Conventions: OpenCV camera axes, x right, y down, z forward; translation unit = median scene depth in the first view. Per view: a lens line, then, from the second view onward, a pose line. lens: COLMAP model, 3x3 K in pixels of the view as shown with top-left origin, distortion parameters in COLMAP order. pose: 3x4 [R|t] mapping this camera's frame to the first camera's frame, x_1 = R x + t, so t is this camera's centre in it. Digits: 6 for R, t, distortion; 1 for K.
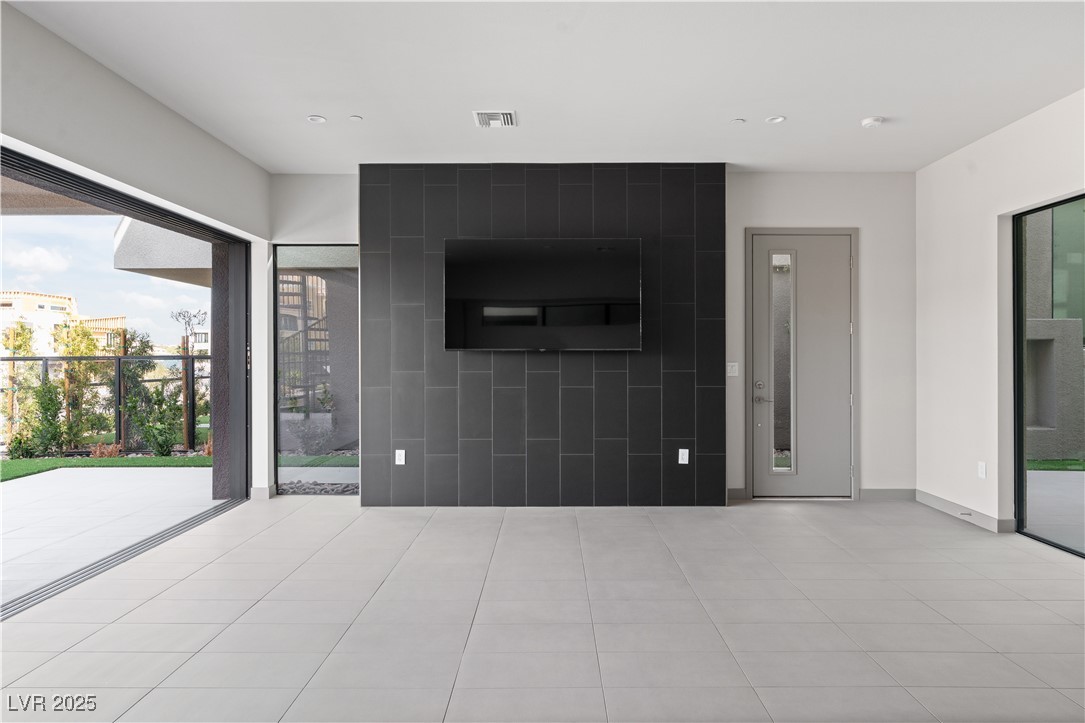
lens RADIAL K [[633.2, 0, 542.5], [0, 633.2, 361.5], [0, 0, 1]] dist [-0.007376, -0.000057]
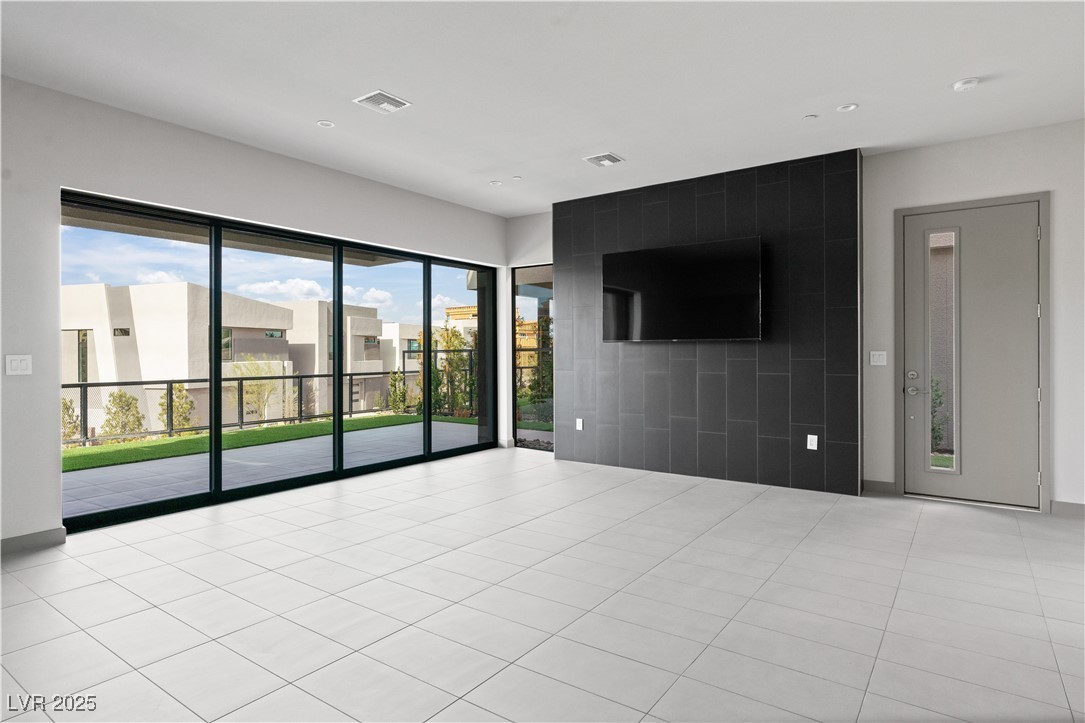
lens RADIAL K [[586.5, 0, 544.0], [0, 586.5, 352.9], [0, 0, 1]] dist [0.000917, 0.001100]
pose [[0.824071, -0.001759, -0.566484, 0.387542], [0.000712, 0.999998, -0.002069, 0.006126], [0.566486, 0.001301, 0.824070, -0.031504]]
